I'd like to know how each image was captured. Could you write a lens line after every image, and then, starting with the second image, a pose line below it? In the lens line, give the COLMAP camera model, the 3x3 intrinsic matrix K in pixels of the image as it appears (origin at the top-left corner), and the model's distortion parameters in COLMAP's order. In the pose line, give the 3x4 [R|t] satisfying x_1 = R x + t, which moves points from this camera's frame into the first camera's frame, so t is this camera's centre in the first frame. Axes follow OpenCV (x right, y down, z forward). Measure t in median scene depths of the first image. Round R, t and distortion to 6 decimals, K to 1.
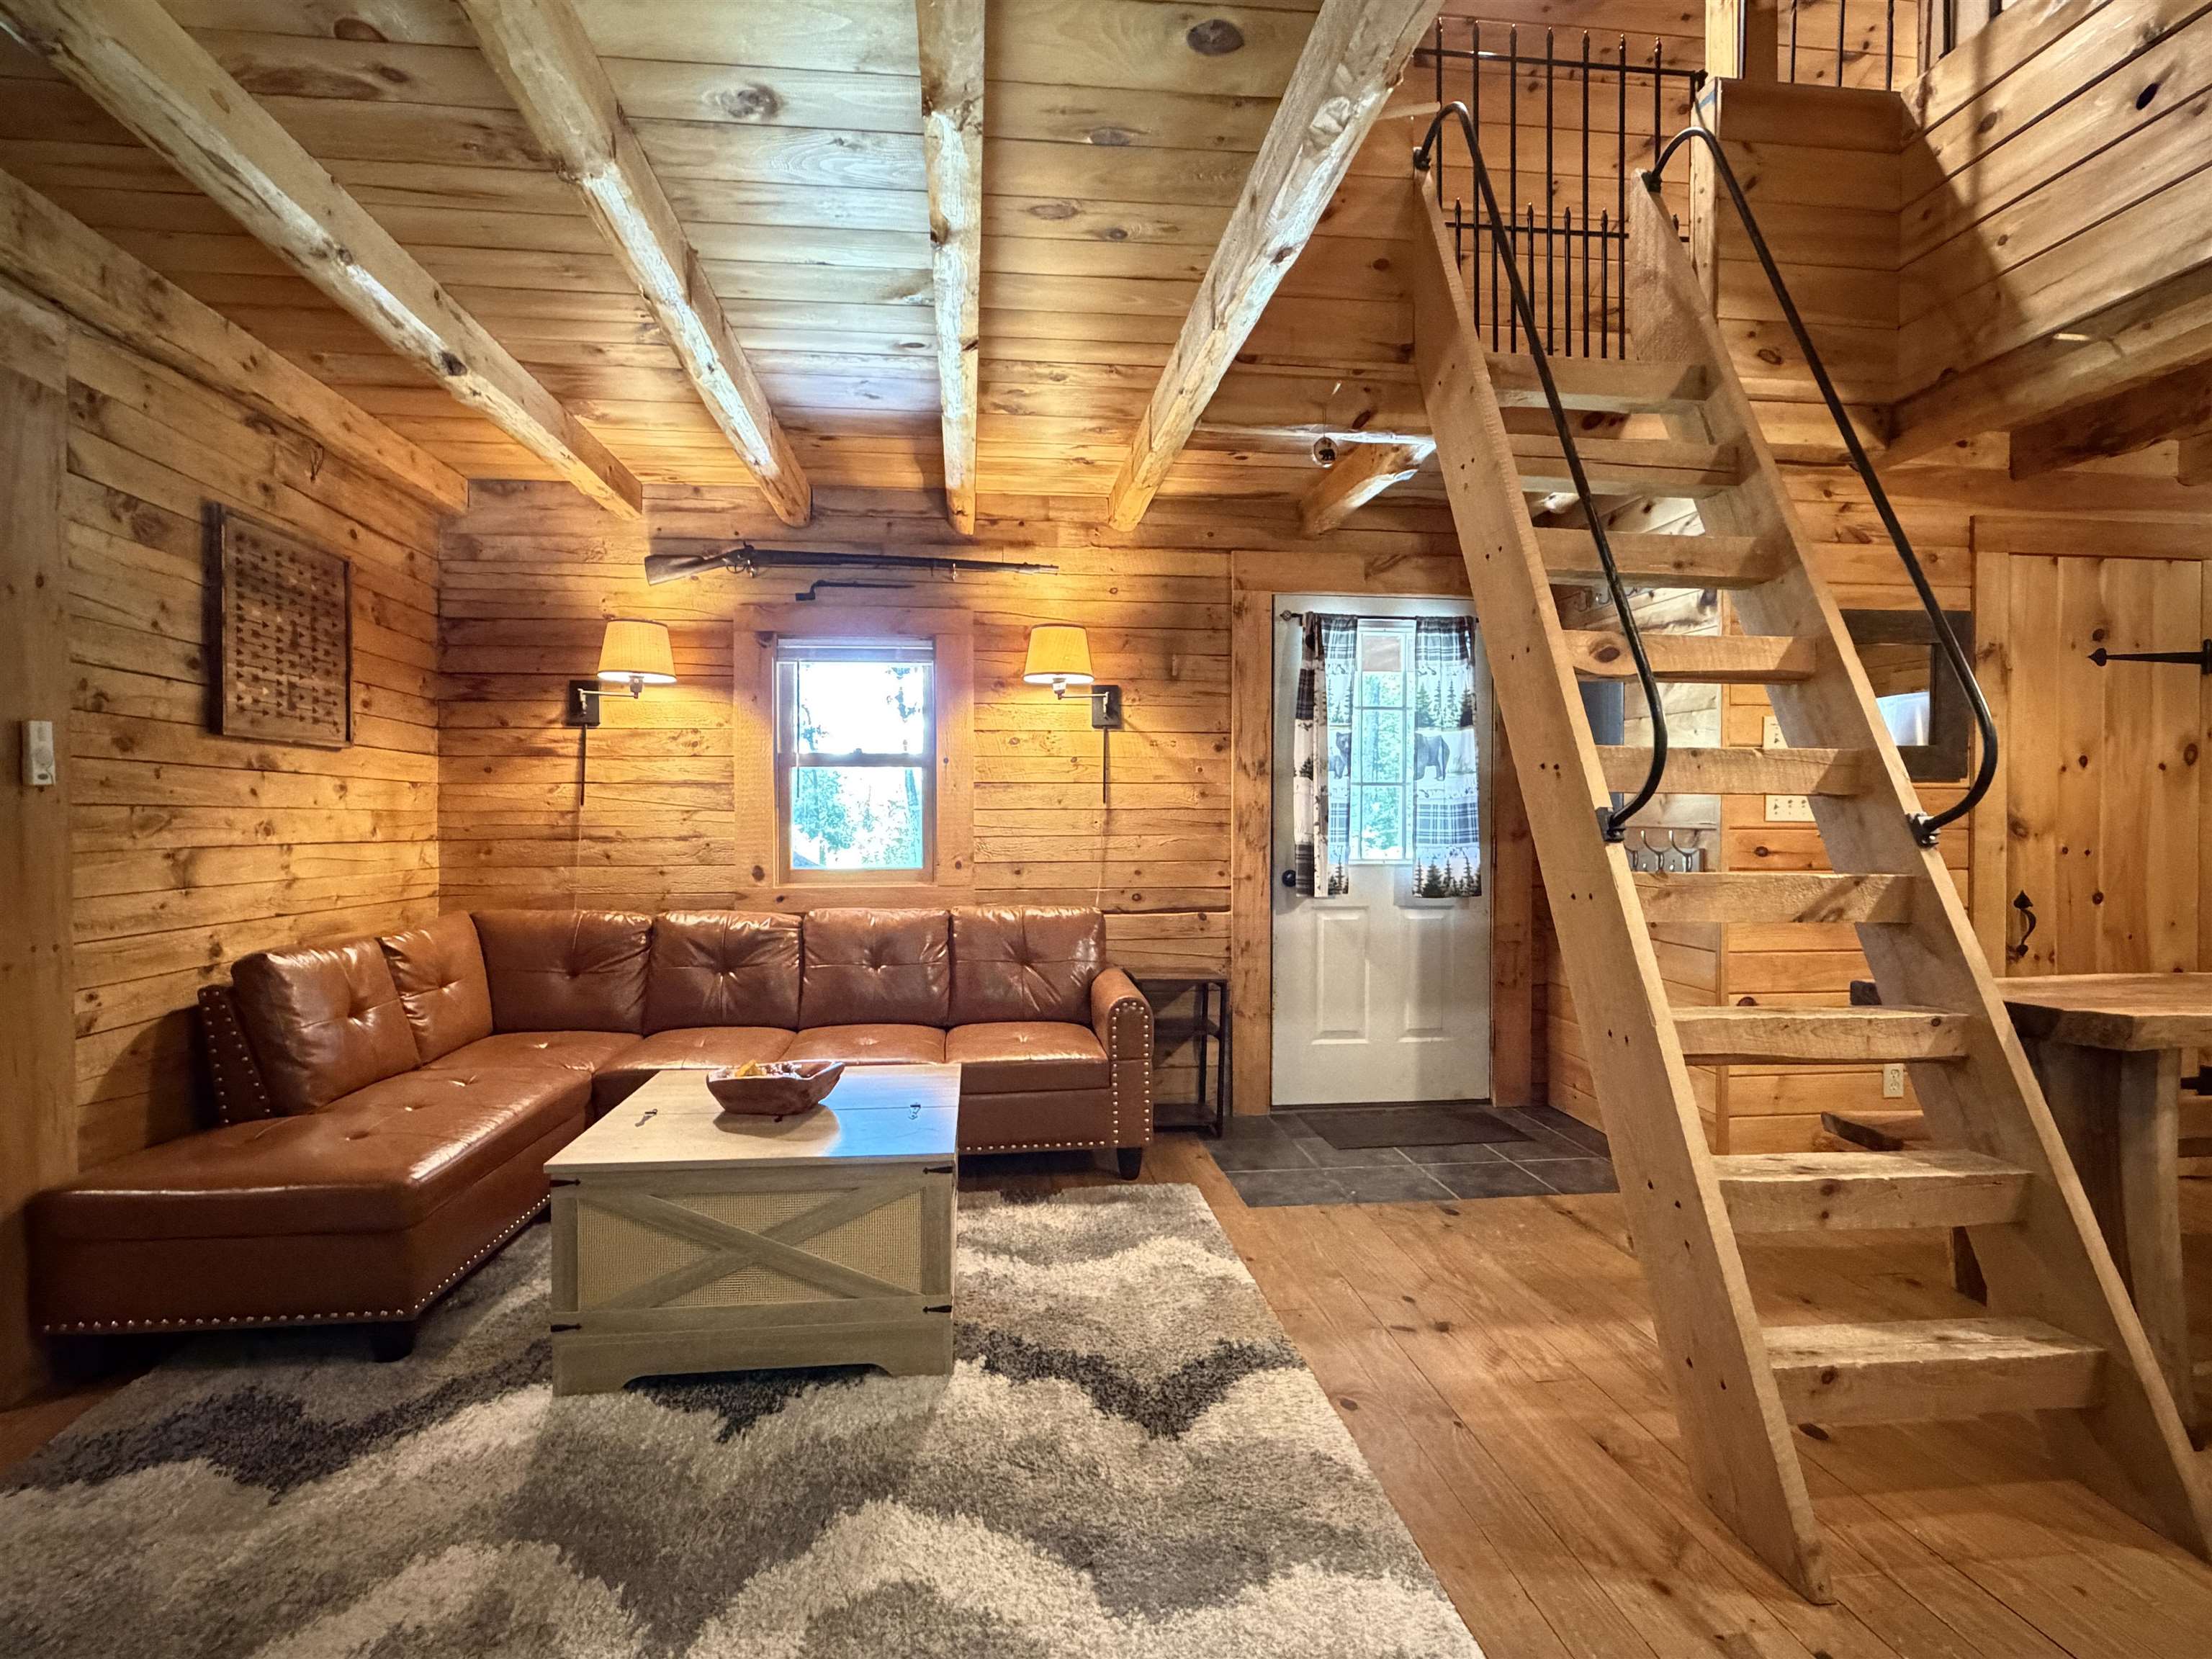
lens RADIAL K [[1086.5, 0, 1102.9], [0, 1086.5, 816.4], [0, 0, 1]] dist [-0.002179, -0.000469]
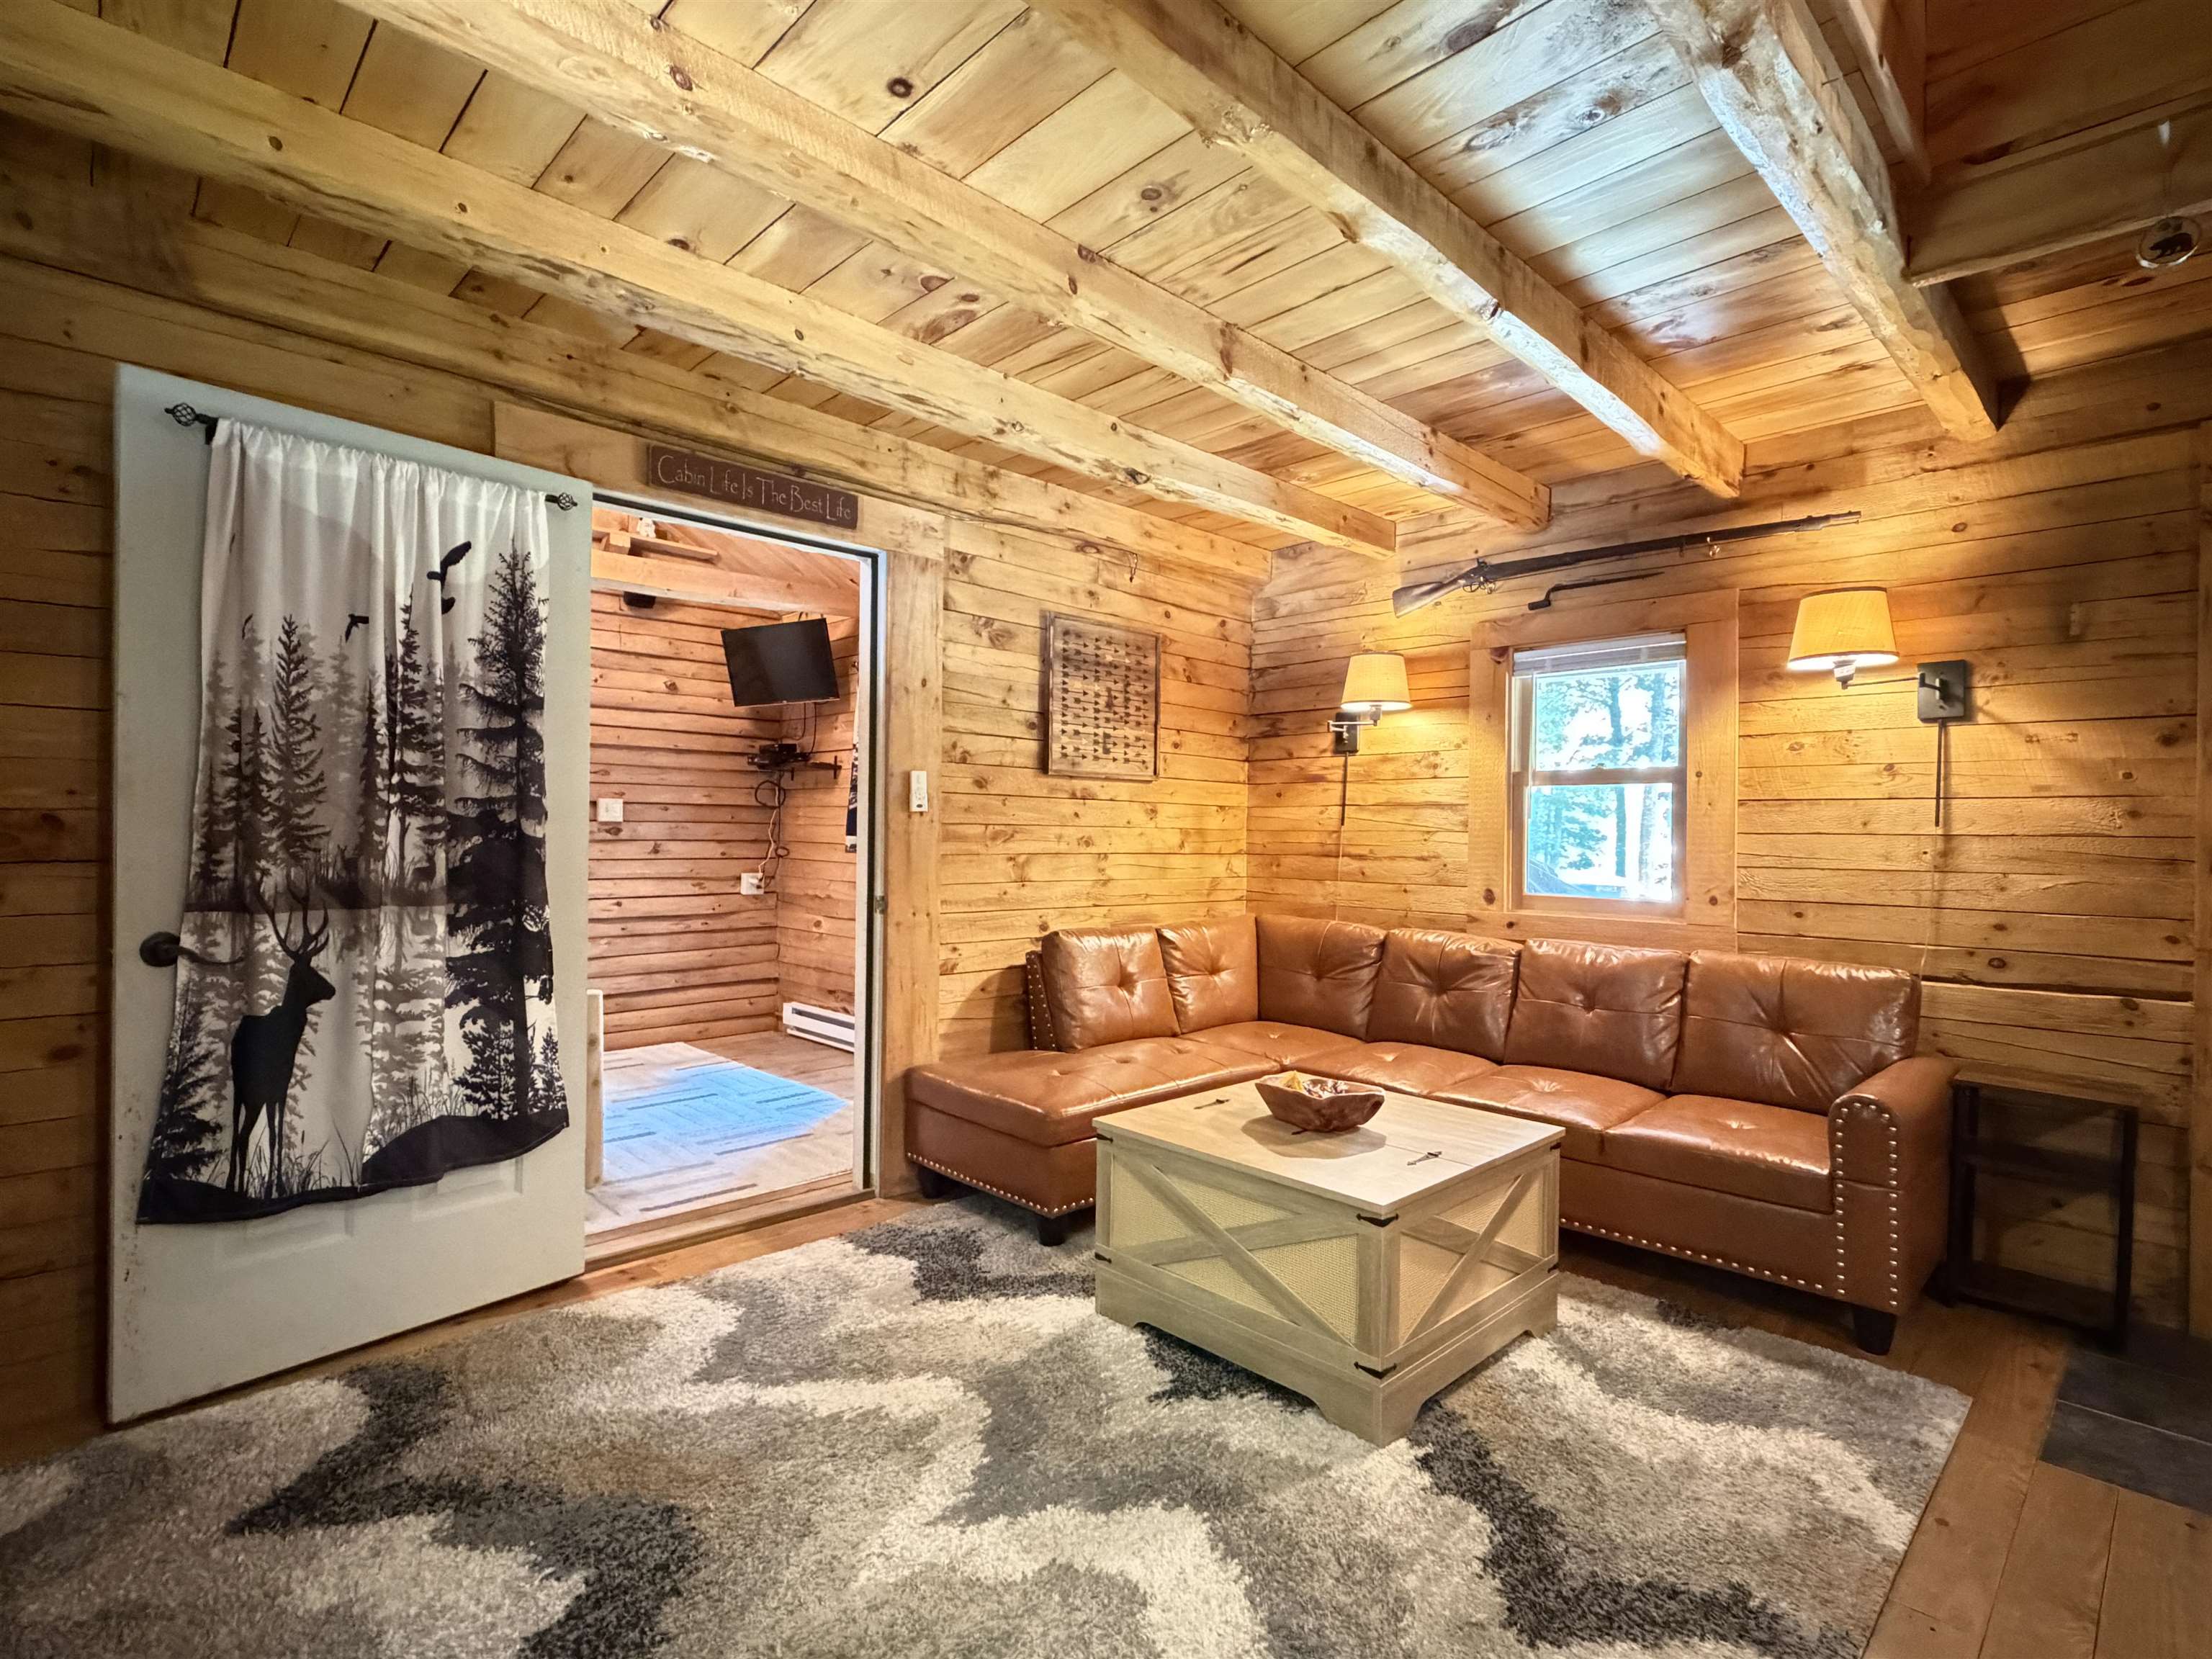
lens RADIAL K [[1086.5, 0, 1102.9], [0, 1086.5, 816.4], [0, 0, 1]] dist [-0.002179, -0.000469]
pose [[0.608792, -0.001474, -0.793328, 0.309119], [-0.013130, 0.999843, -0.011934, -0.004058], [0.793221, 0.017682, 0.608677, 0.170055]]
